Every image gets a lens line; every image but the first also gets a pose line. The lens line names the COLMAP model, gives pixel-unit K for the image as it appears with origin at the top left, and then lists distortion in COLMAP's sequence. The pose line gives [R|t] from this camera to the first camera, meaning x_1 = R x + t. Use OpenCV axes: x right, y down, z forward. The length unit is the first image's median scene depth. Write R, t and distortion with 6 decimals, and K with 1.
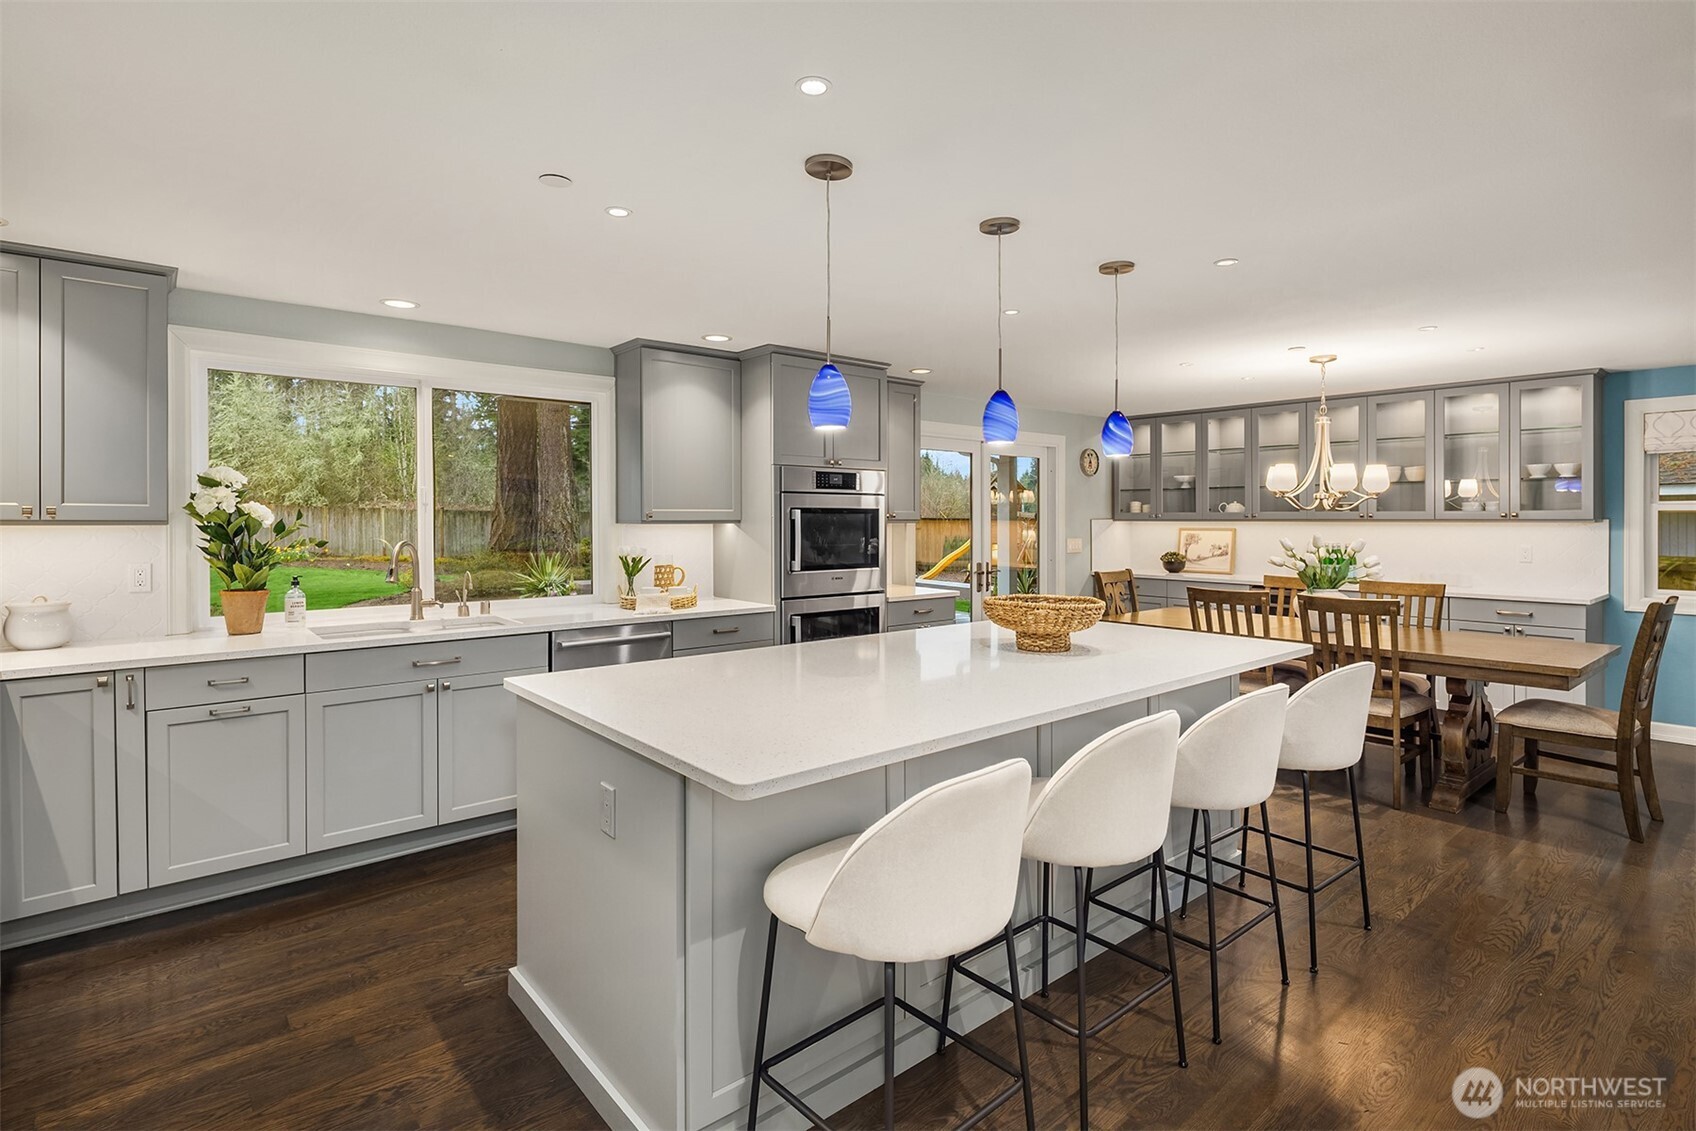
lens RADIAL K [[820.9, 0, 854.4], [0, 820.9, 527.7], [0, 0, 1]] dist [0.004923, -0.005581]
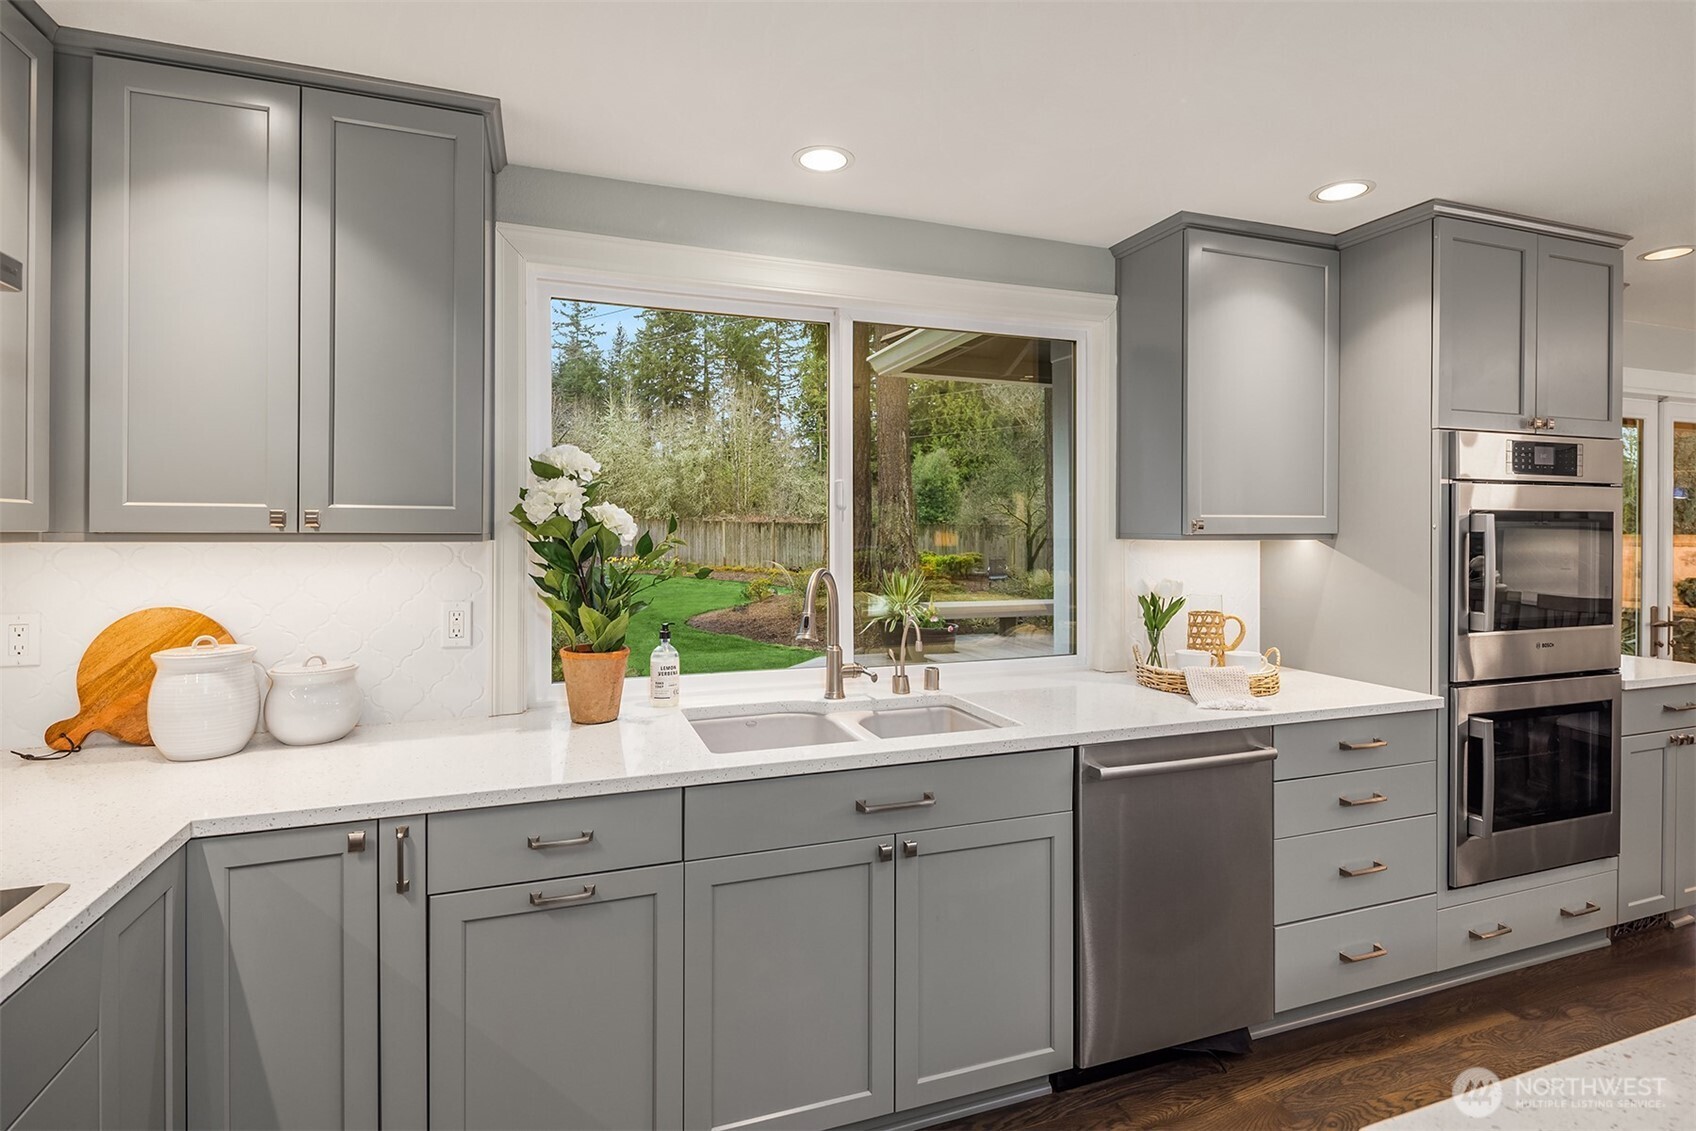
lens RADIAL K [[820.9, 0, 854.4], [0, 820.9, 527.7], [0, 0, 1]] dist [0.004923, -0.005581]
pose [[0.936935, -0.000788, -0.349502, -0.345926], [-0.004444, 0.999890, -0.014170, -0.005449], [0.349475, 0.014830, 0.936828, 0.491029]]
